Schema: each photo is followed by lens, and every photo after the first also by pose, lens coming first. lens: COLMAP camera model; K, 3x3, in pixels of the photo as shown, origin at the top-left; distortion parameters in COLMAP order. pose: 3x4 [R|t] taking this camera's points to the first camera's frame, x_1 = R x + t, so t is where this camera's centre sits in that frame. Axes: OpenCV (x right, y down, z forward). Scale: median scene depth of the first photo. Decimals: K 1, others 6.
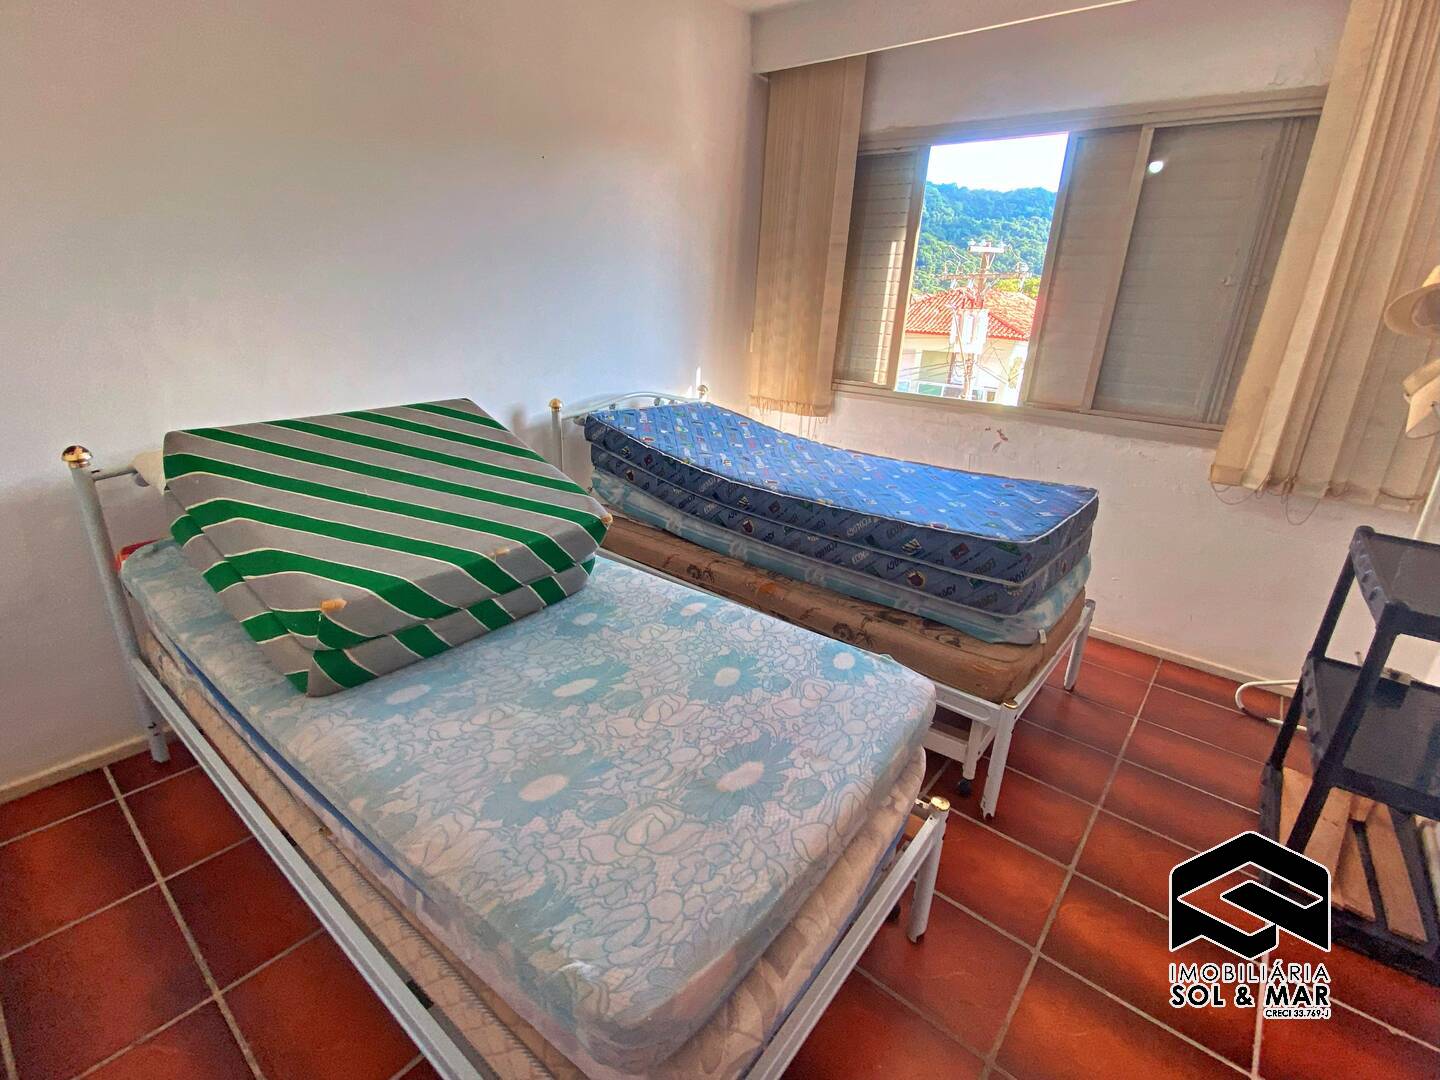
lens RADIAL K [[658.4, 0, 714.7], [0, 658.4, 528.7], [0, 0, 1]] dist [0.066293, -0.056381]
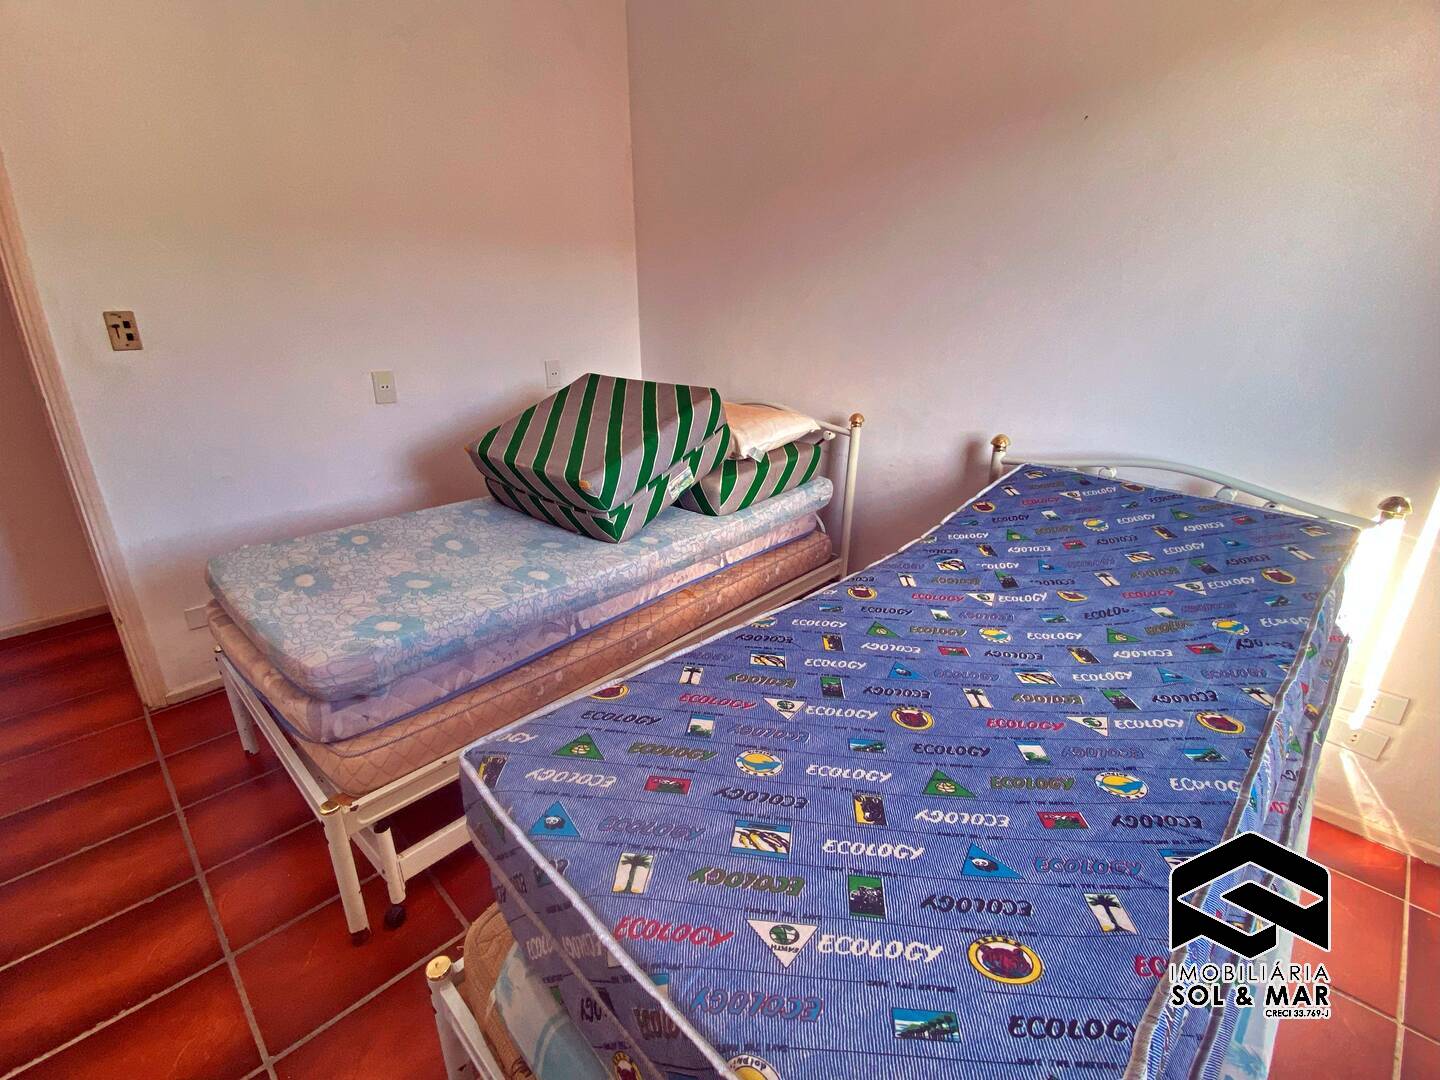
lens RADIAL K [[658.4, 0, 714.7], [0, 658.4, 528.7], [0, 0, 1]] dist [0.066293, -0.056381]
pose [[-0.087223, 0.299406, -0.950130, 1.261869], [-0.338701, 0.888033, 0.310932, -0.510847], [0.936843, 0.348930, 0.023952, 1.575134]]
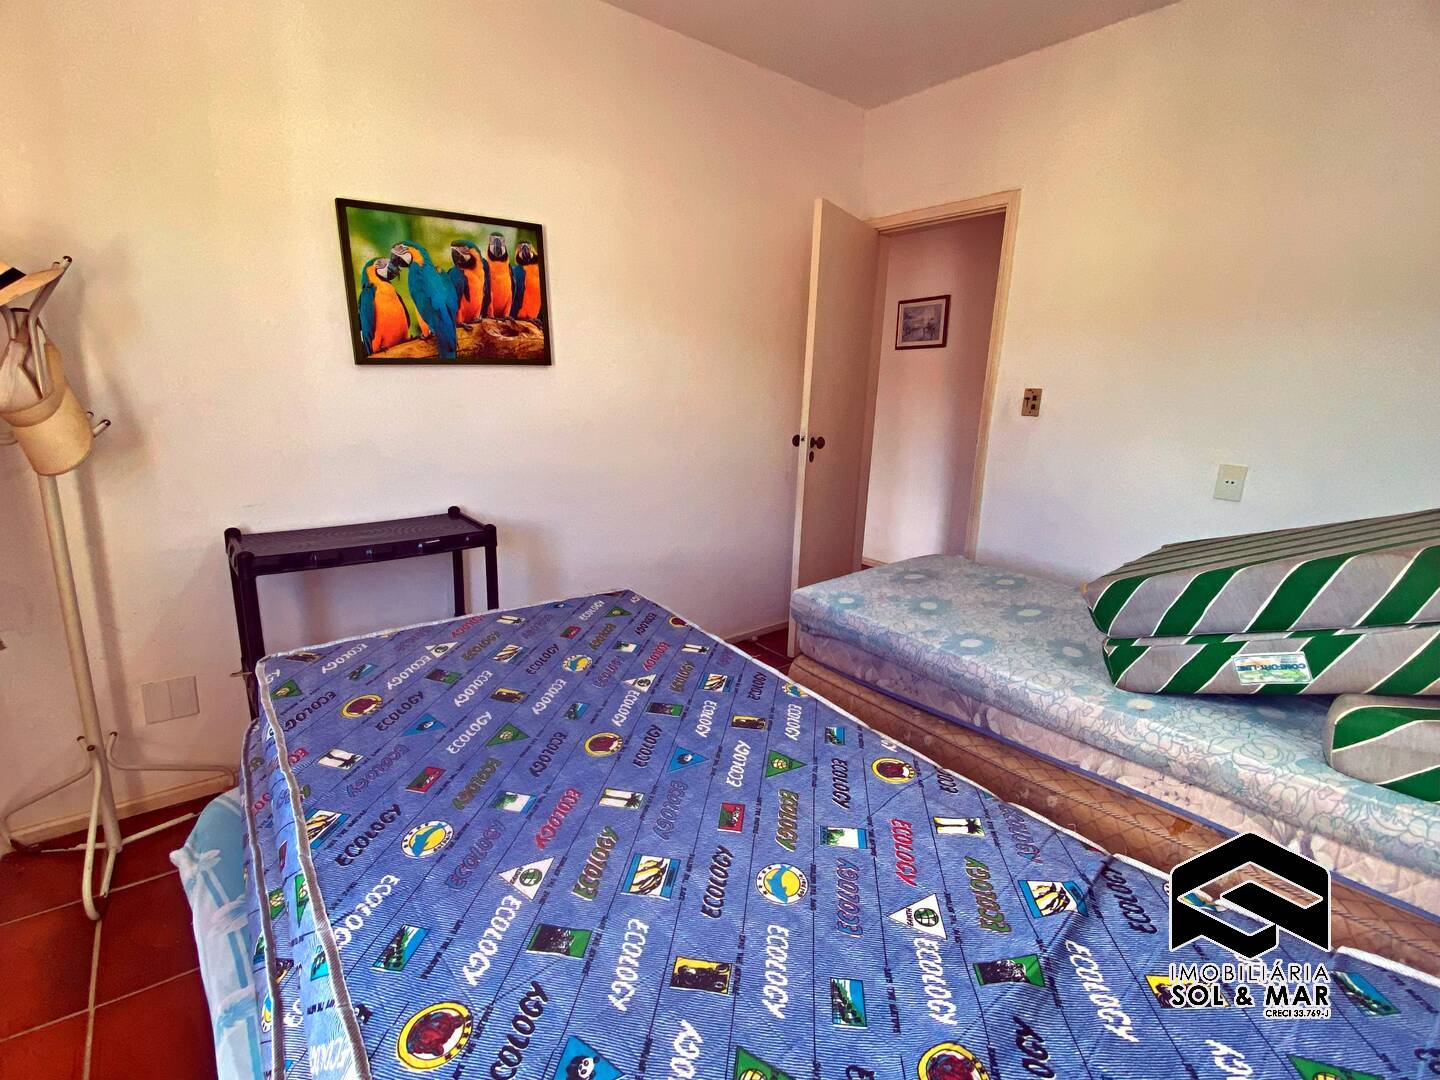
lens RADIAL K [[658.4, 0, 714.7], [0, 658.4, 528.7], [0, 0, 1]] dist [0.066293, -0.056381]
pose [[-0.976431, -0.114810, 0.182761, 0.257211], [-0.000244, 0.847365, 0.531011, -0.783010], [-0.215831, 0.518451, -0.827421, 2.425968]]
